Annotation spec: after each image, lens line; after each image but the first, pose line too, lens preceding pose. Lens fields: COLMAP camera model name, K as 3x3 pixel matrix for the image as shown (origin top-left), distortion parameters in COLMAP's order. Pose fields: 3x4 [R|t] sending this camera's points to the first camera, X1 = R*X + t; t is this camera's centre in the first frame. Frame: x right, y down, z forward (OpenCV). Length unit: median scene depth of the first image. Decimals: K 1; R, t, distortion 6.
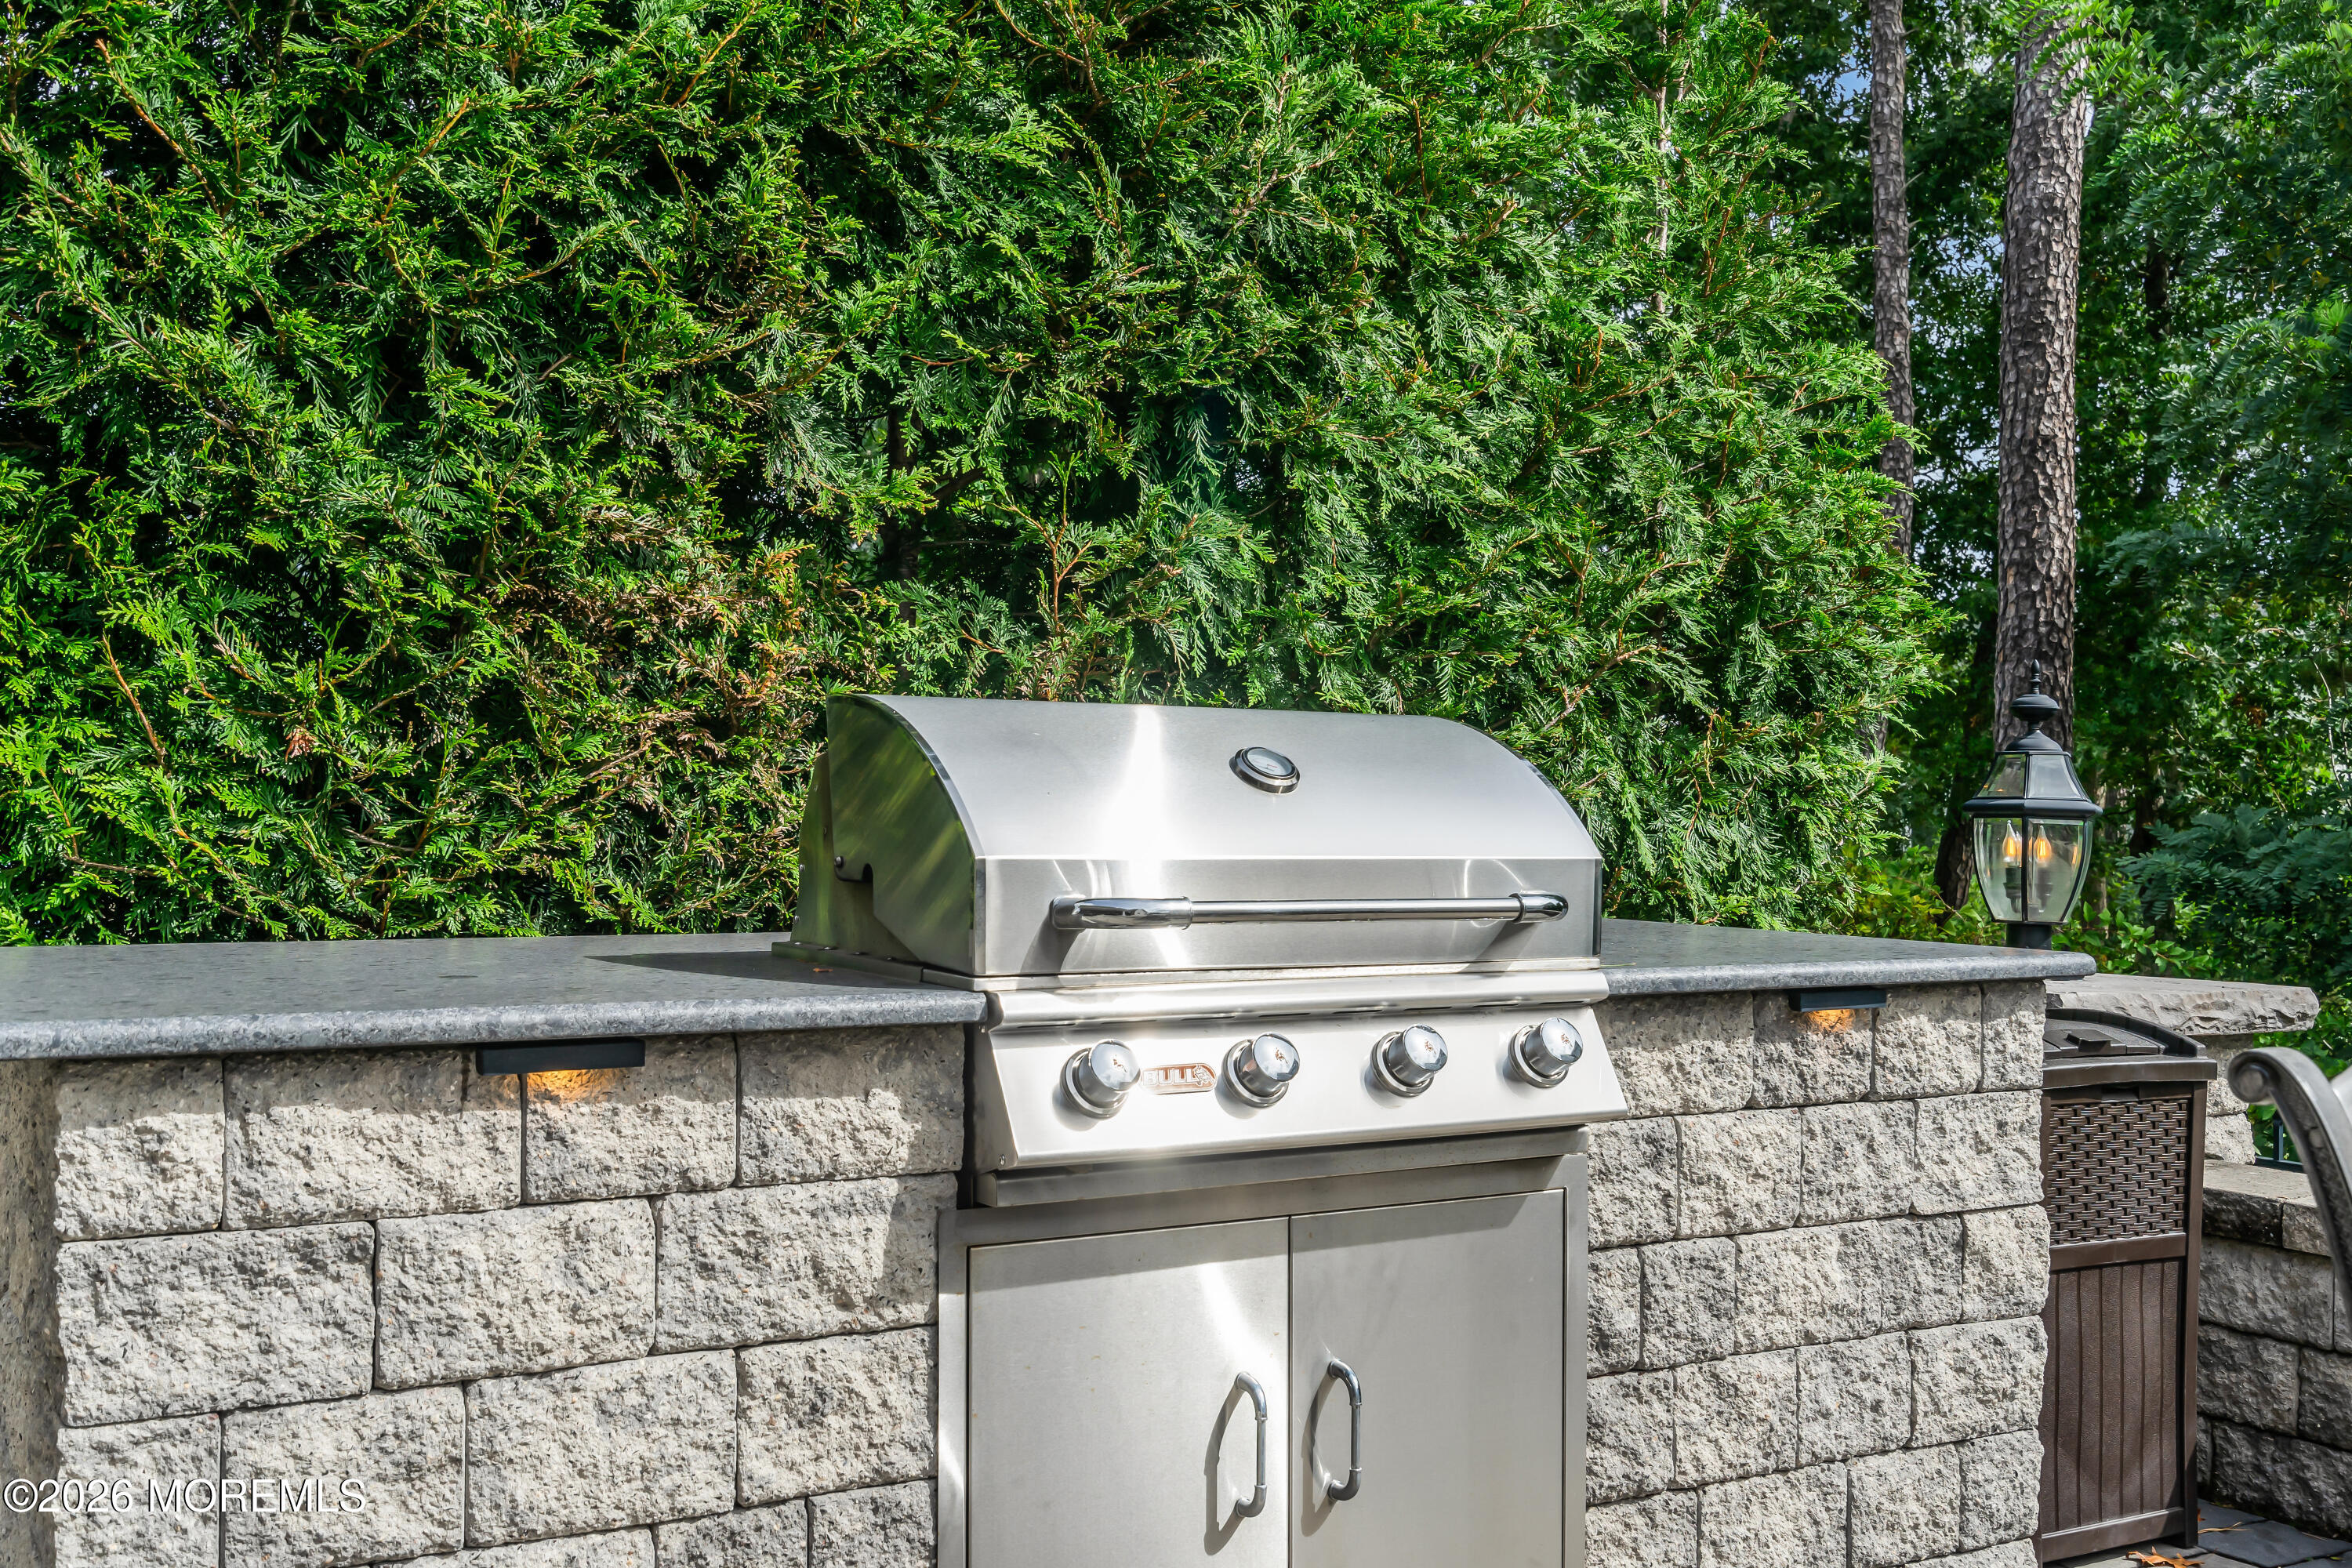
lens RADIAL K [[2275.2, 0, 1174.4], [0, 2275.2, 784.6], [0, 0, 1]] dist [-0.001166, 0.000000]
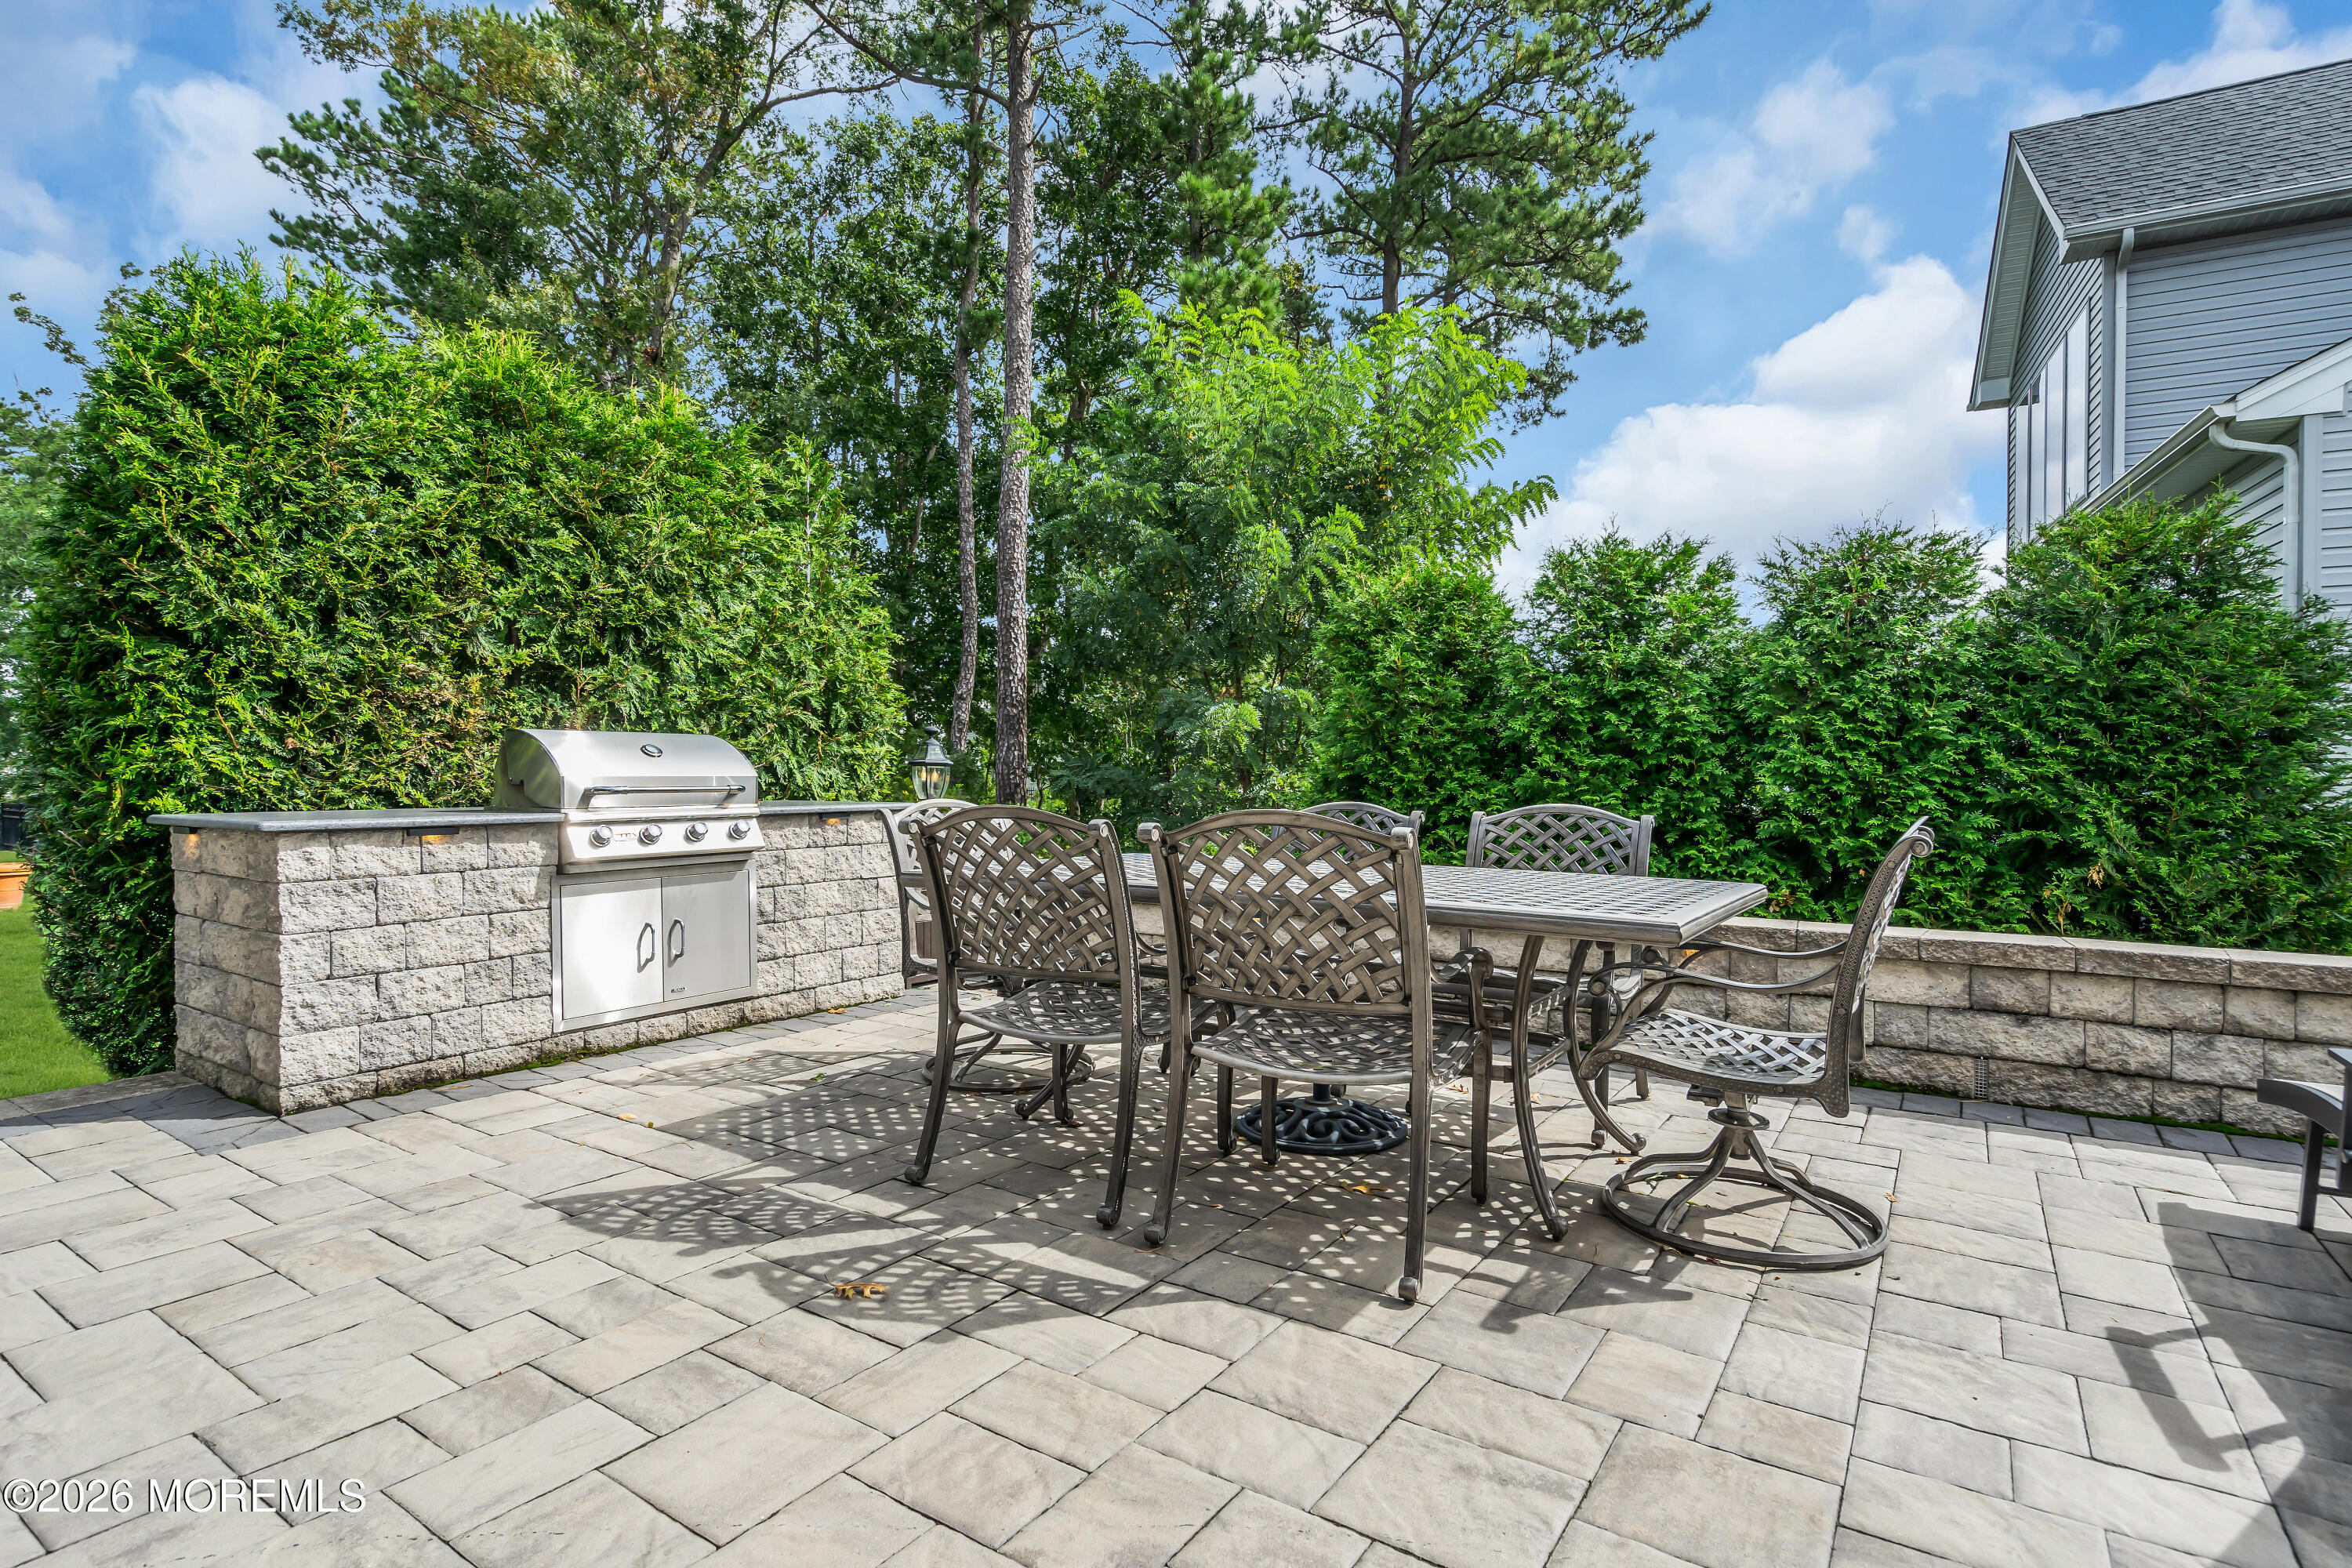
lens RADIAL K [[1153.3, 0, 1176.6], [0, 1153.3, 788.7], [0, 0, 1]] dist [0.004978, 0.000896]
pose [[0.904555, -0.018550, 0.425953, 0.010884], [0.008327, 0.999631, 0.025849, 0.010169], [-0.426275, -0.019835, 0.904376, -0.800030]]
